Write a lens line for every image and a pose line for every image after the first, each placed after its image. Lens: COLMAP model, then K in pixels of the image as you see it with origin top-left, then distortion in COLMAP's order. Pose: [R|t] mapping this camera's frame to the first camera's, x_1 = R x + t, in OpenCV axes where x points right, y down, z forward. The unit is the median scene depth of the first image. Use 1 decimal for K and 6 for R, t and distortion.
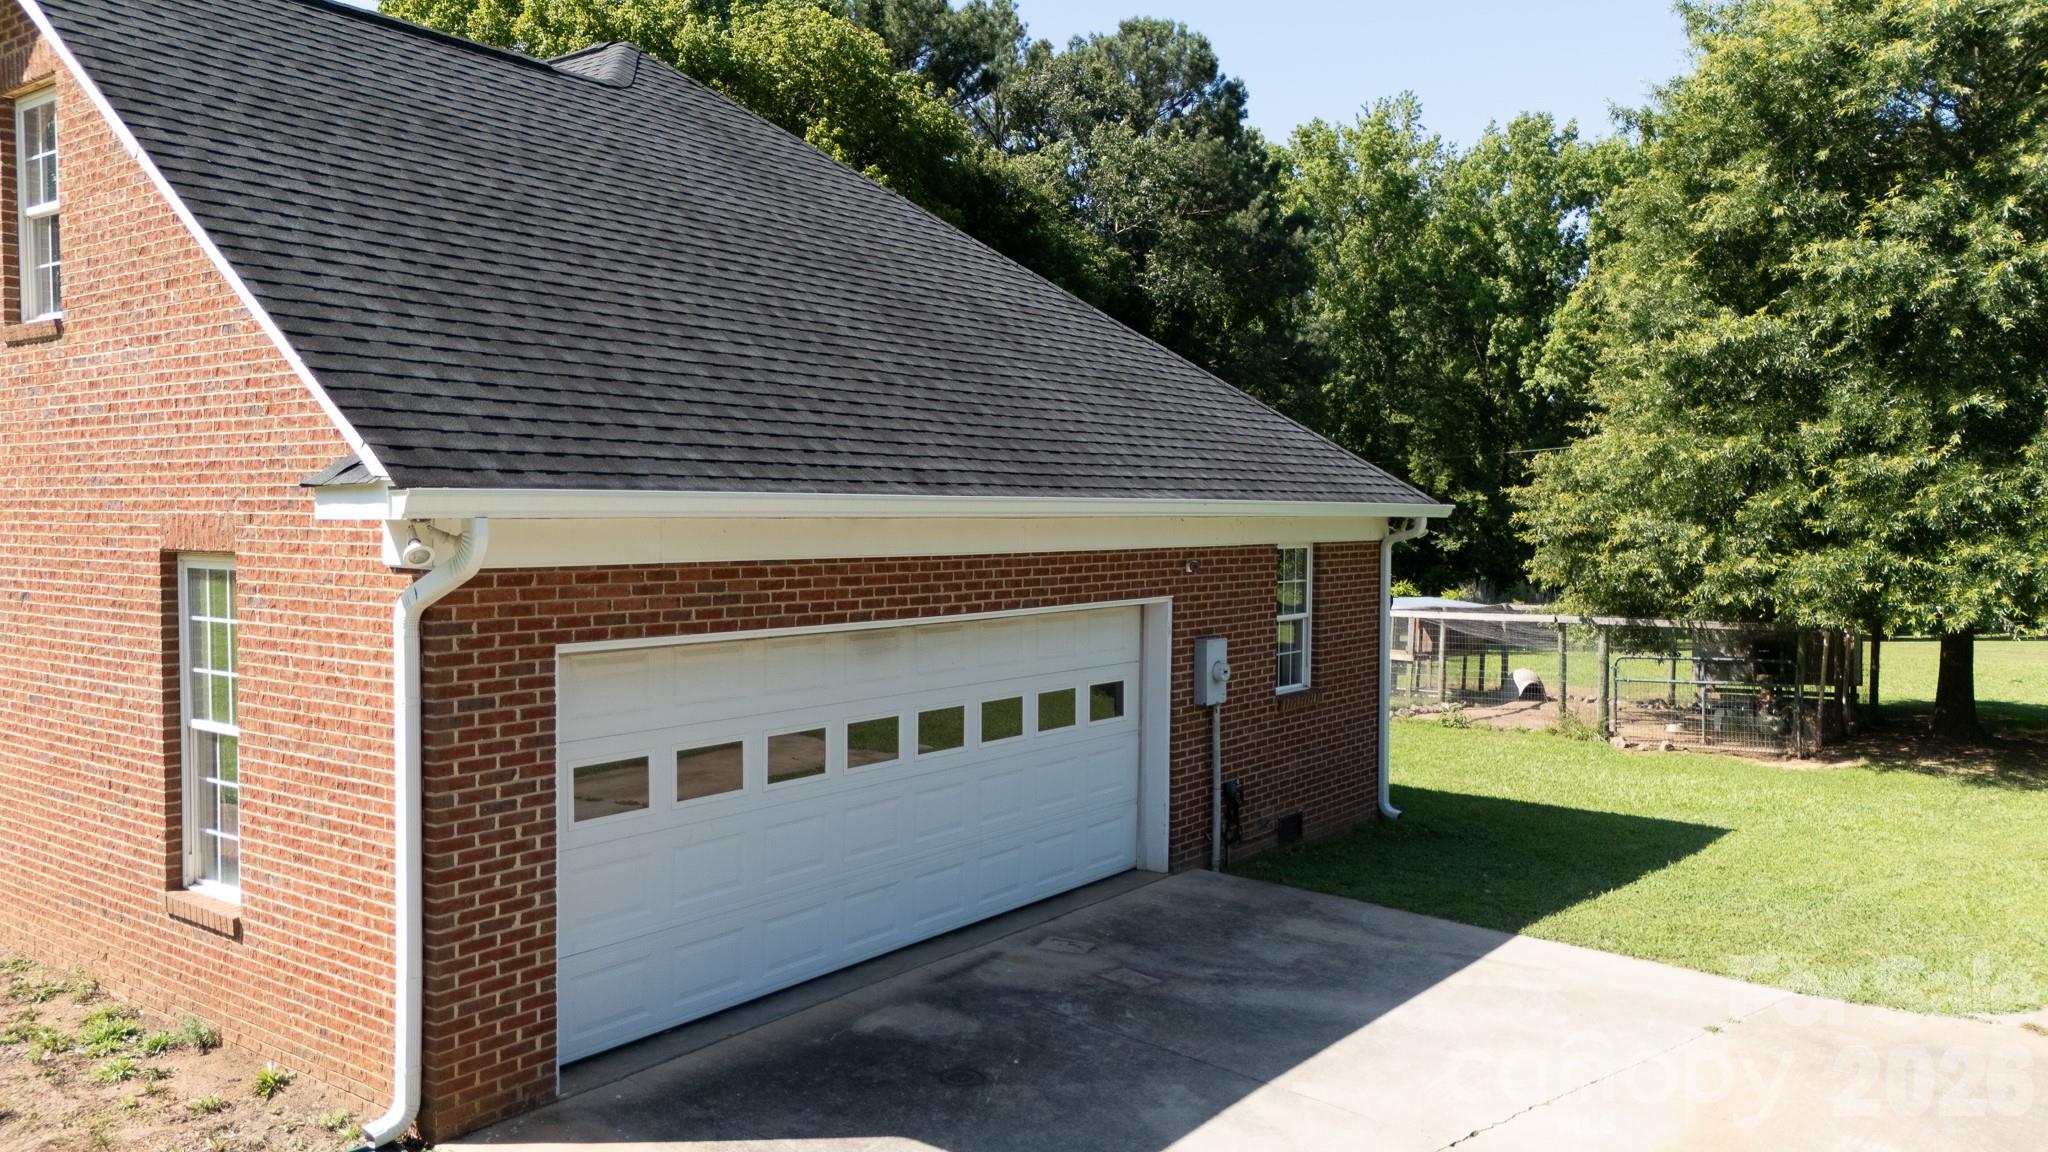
lens RADIAL K [[1489.5, 0, 1016.9], [0, 1489.5, 597.0], [0, 0, 1]] dist [0.041311, -0.016093]
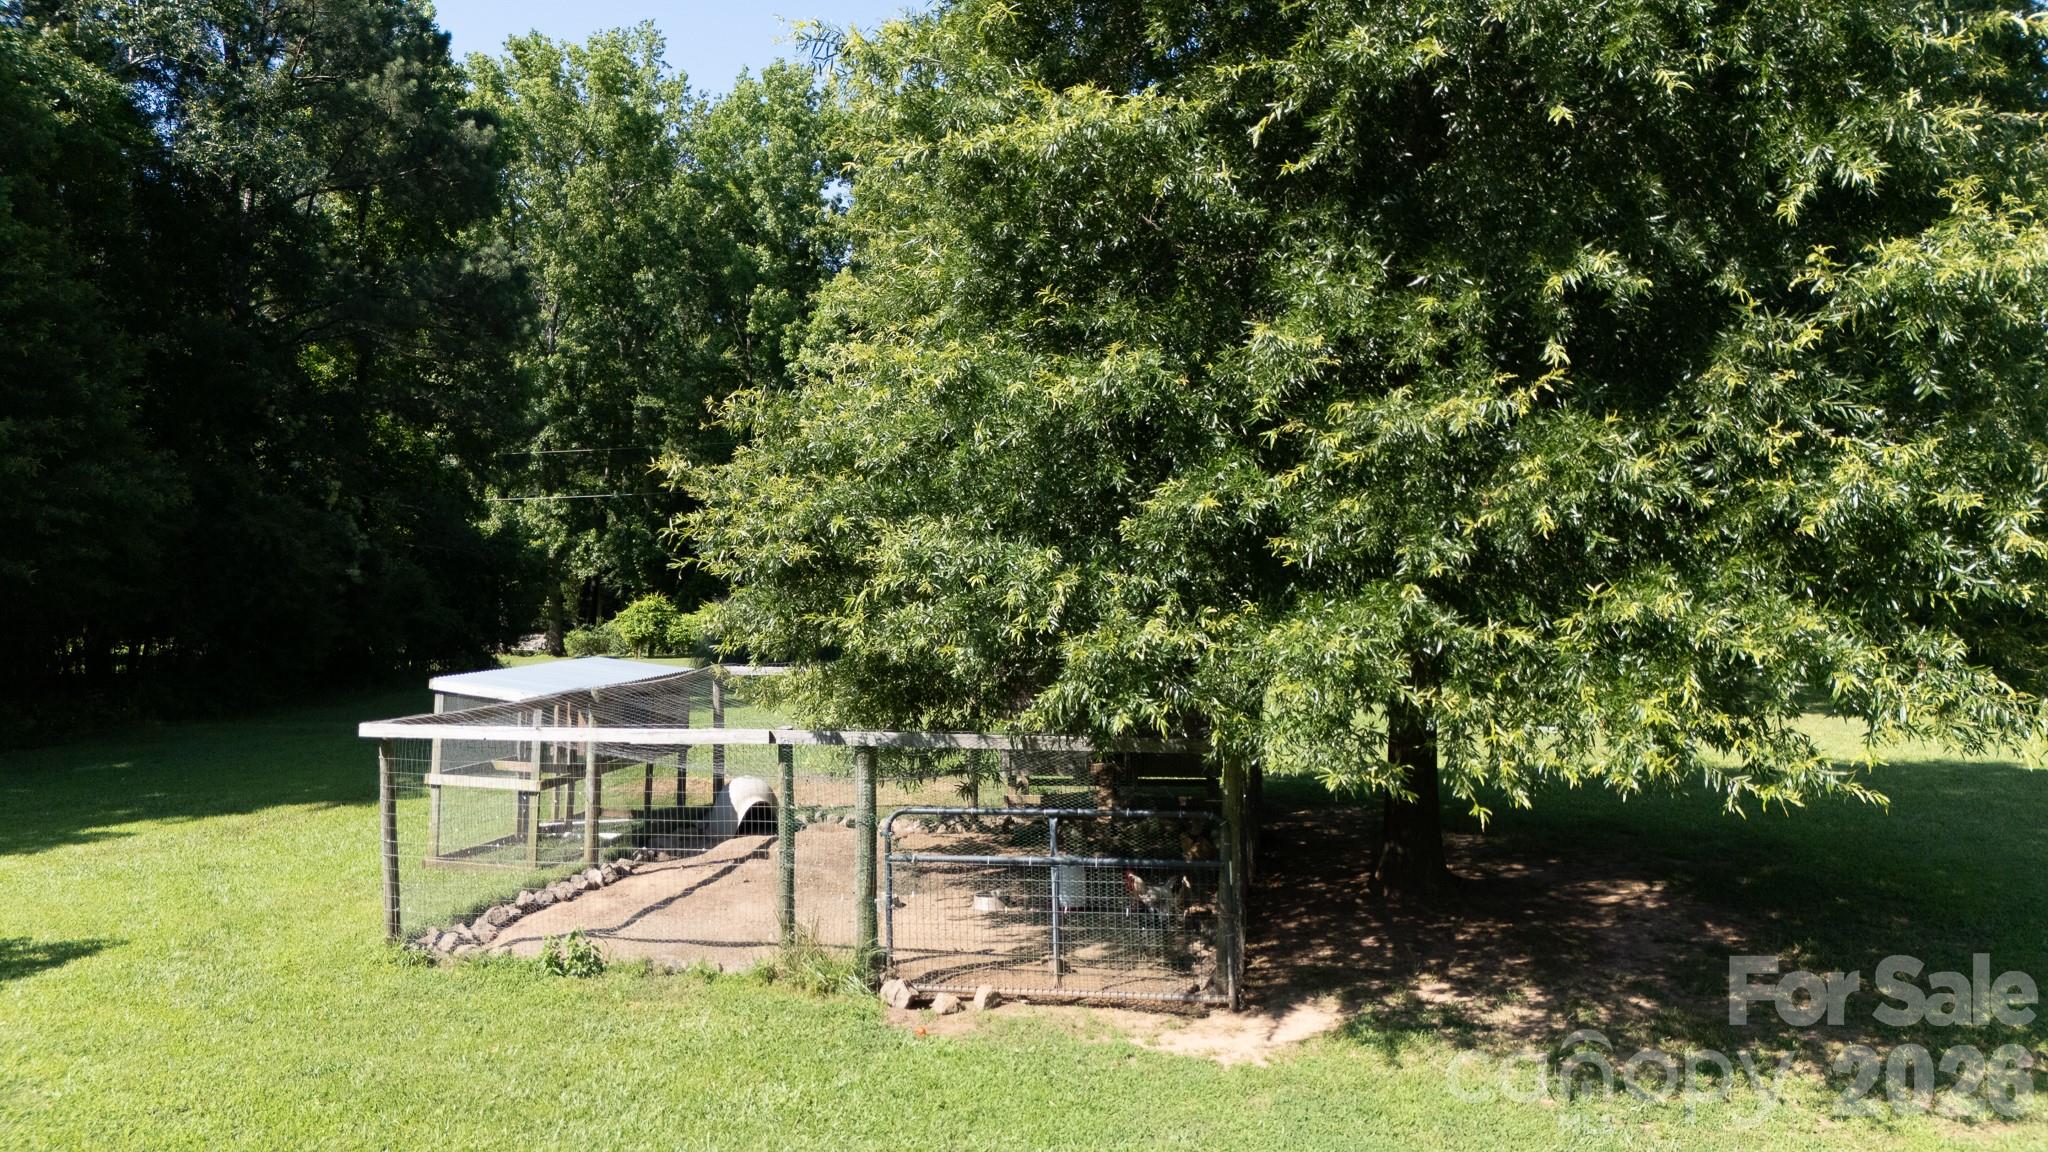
lens RADIAL K [[1489.5, 0, 1027.2], [0, 1489.5, 586.7], [0, 0, 1]] dist [0.041311, -0.016093]
pose [[0.891176, -0.020112, 0.453211, 0.178682], [0.023221, 0.999730, -0.001297, -0.025859], [-0.453062, 0.011680, 0.891402, 0.439258]]
